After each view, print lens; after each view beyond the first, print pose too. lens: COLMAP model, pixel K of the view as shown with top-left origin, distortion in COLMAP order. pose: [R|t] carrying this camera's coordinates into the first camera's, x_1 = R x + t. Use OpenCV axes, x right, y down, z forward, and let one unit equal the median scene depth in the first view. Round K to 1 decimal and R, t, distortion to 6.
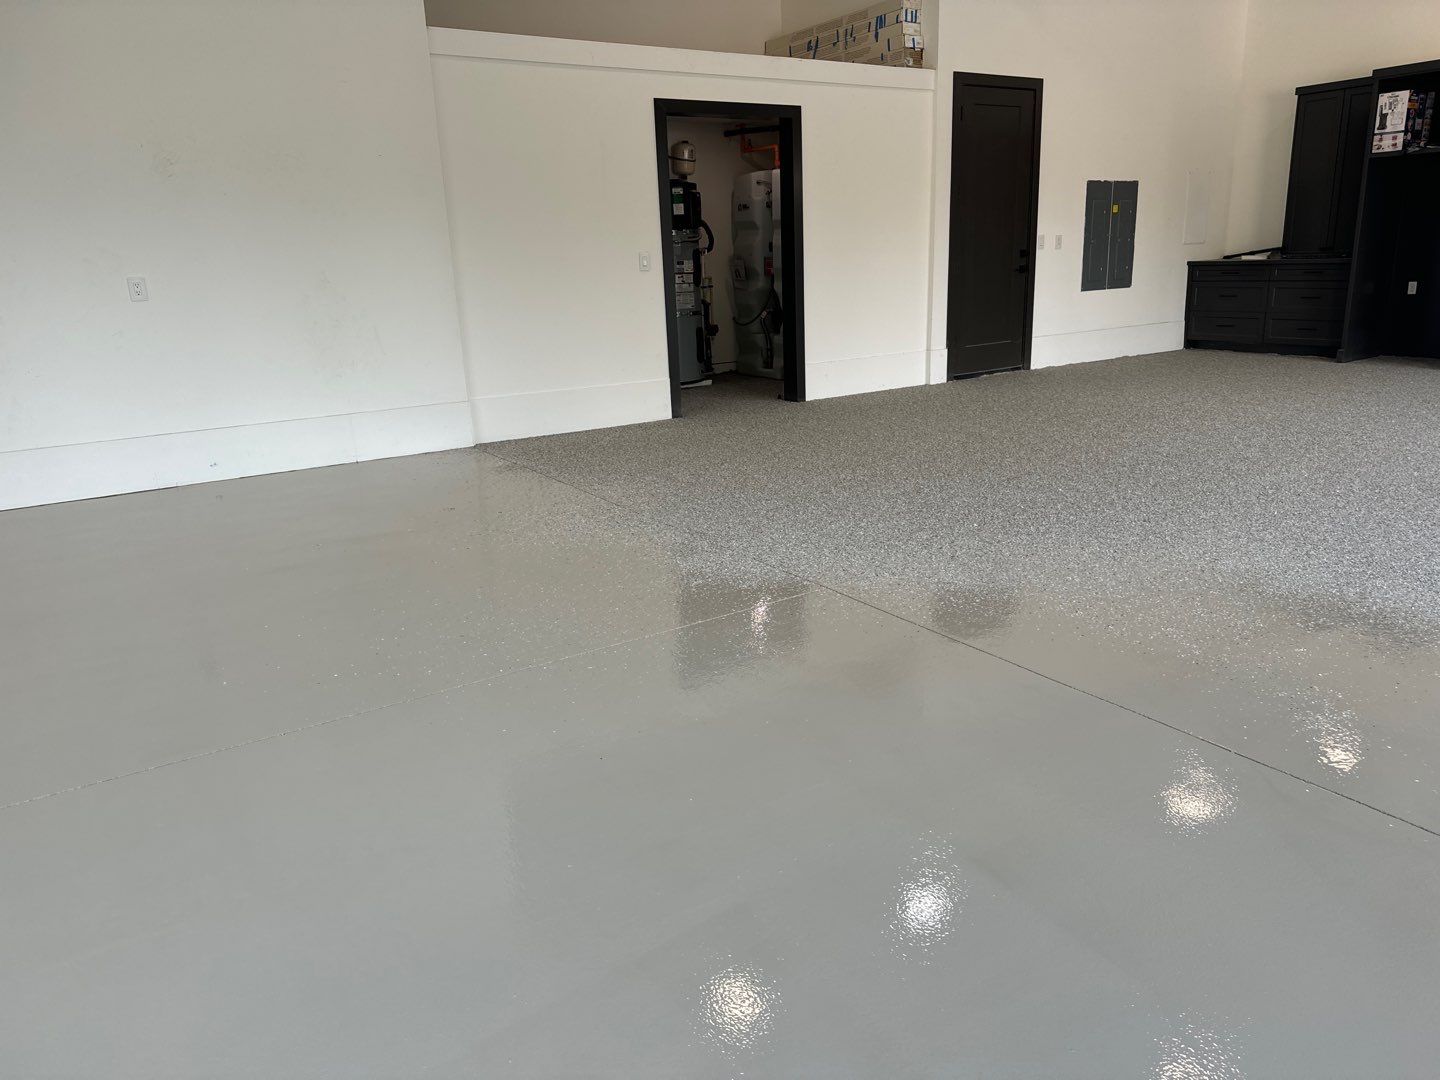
lens RADIAL K [[1039.8, 0, 720.0], [0, 1039.8, 540.0], [0, 0, 1]] dist [0.000952, -0.020070]
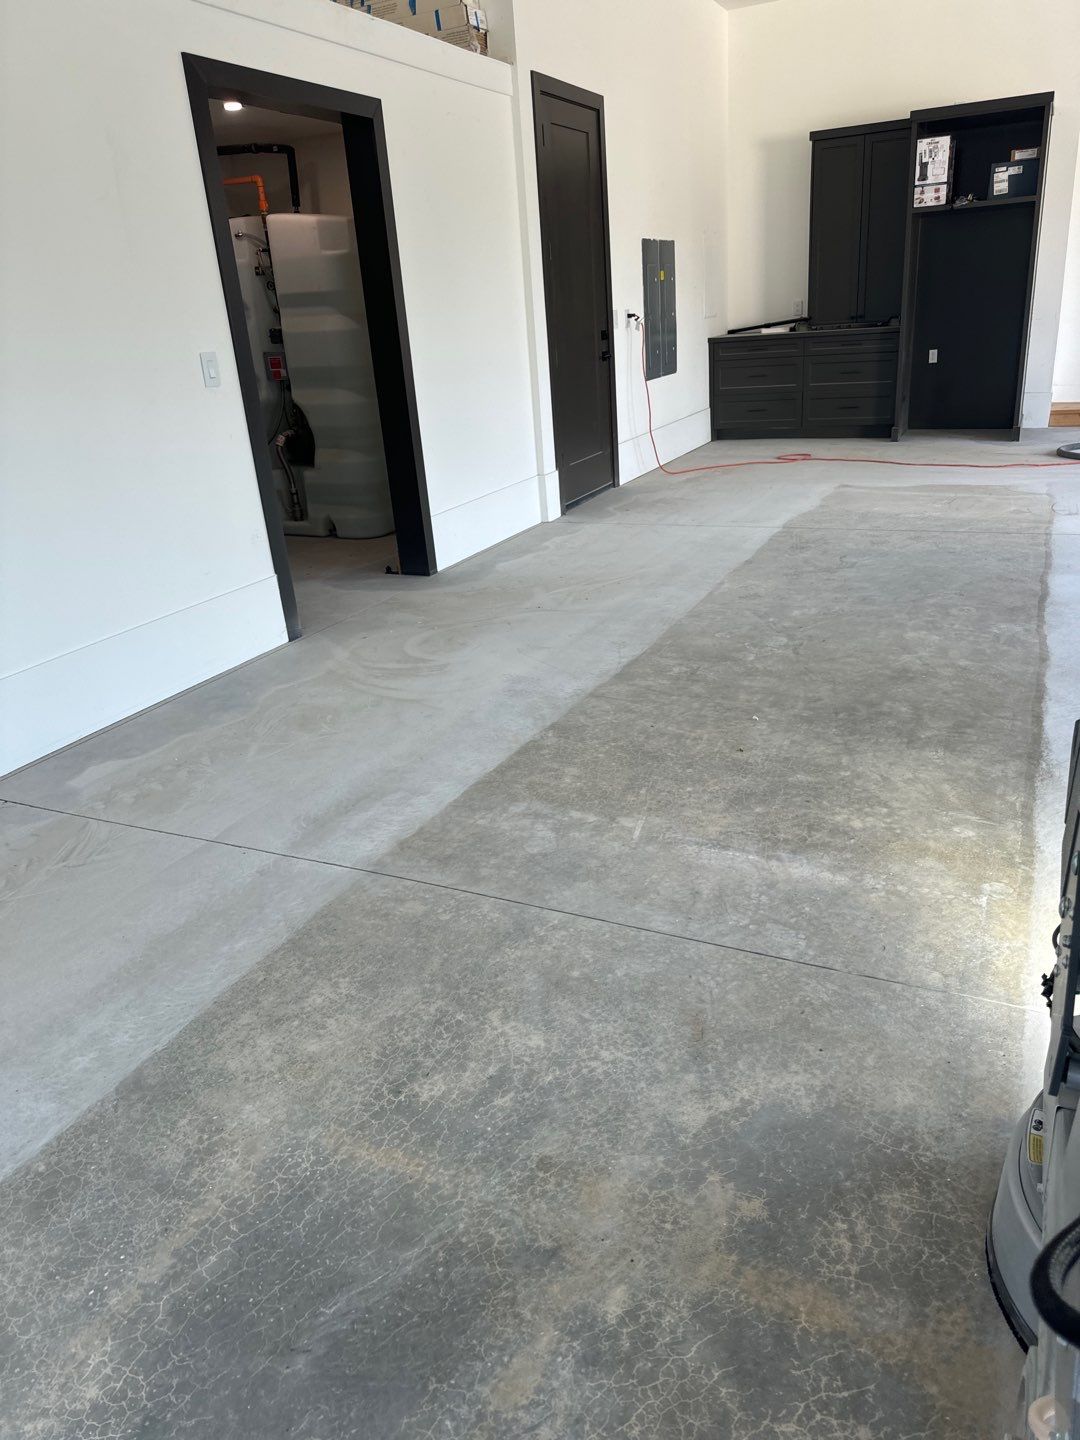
lens RADIAL K [[1039.8, 0, 540.0], [0, 1039.8, 720.0], [0, 0, 1]] dist [0.000952, -0.020070]
pose [[0.839322, -0.219709, 0.497259, -0.203103], [0.180852, 0.975441, 0.125730, -0.108197], [-0.512670, -0.015598, 0.858444, 0.378363]]
